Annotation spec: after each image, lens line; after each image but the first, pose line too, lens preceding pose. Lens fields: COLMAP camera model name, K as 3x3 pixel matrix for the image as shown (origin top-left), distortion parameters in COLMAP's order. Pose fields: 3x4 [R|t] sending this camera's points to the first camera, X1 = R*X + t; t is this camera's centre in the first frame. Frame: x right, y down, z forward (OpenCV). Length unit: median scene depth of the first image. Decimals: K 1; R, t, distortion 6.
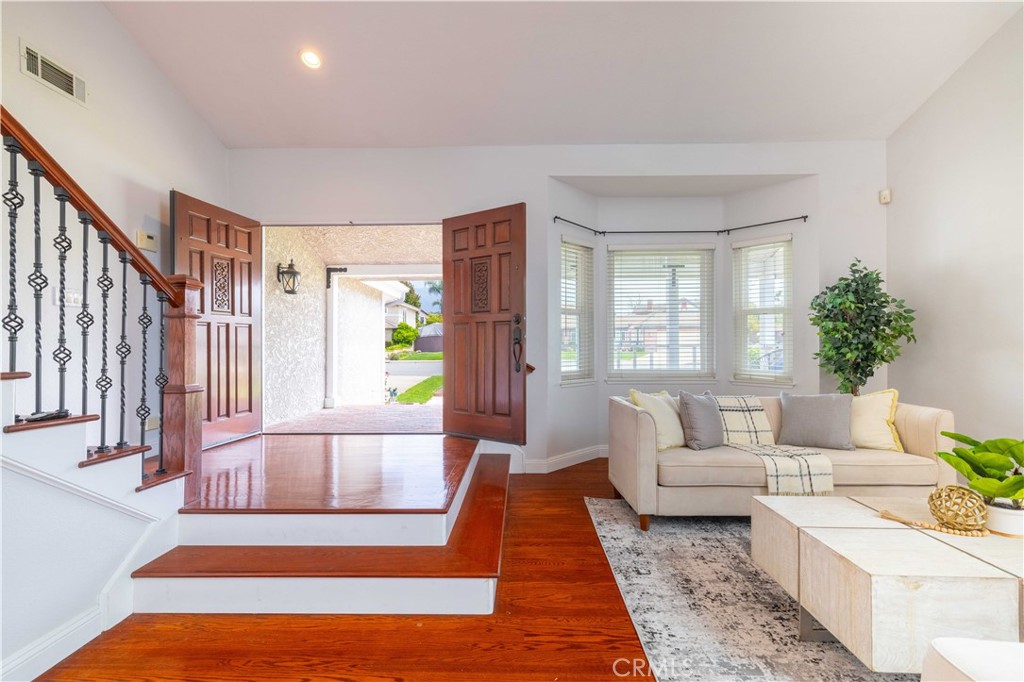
lens RADIAL K [[449.1, 0, 508.1], [0, 449.1, 343.5], [0, 0, 1]] dist [0.010736, 0.000496]
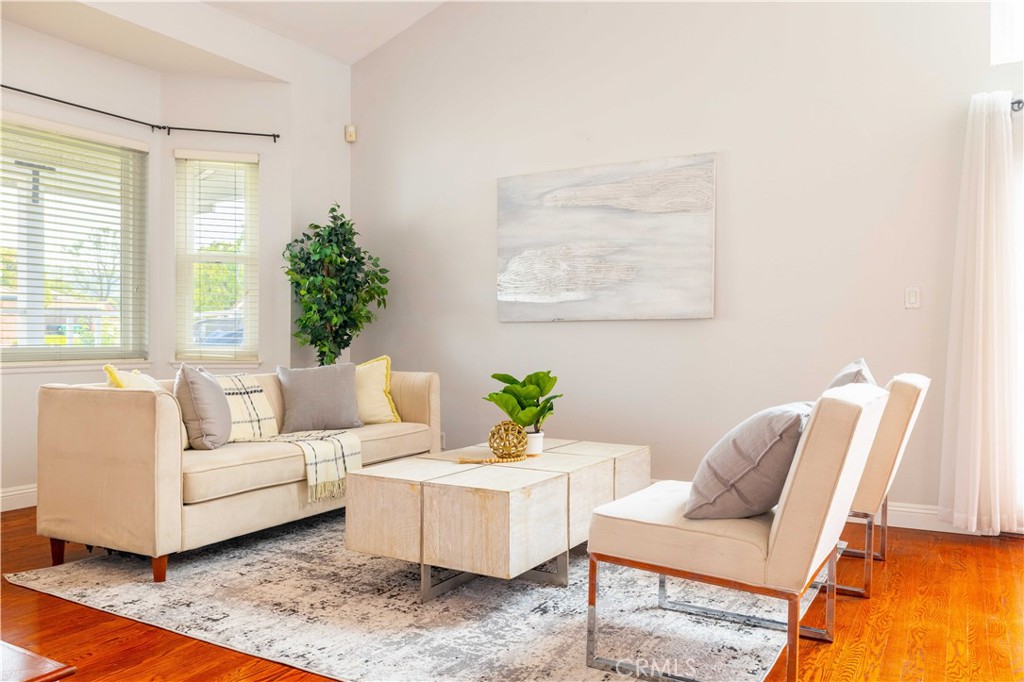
lens RADIAL K [[783.2, 0, 510.9], [0, 783.2, 337.3], [0, 0, 1]] dist [0.018245, -0.000806]
pose [[0.491313, 0.002599, 0.870979, -0.326816], [-0.010033, 0.999946, 0.002676, 0.051505], [-0.870925, -0.010053, 0.491312, 0.028425]]
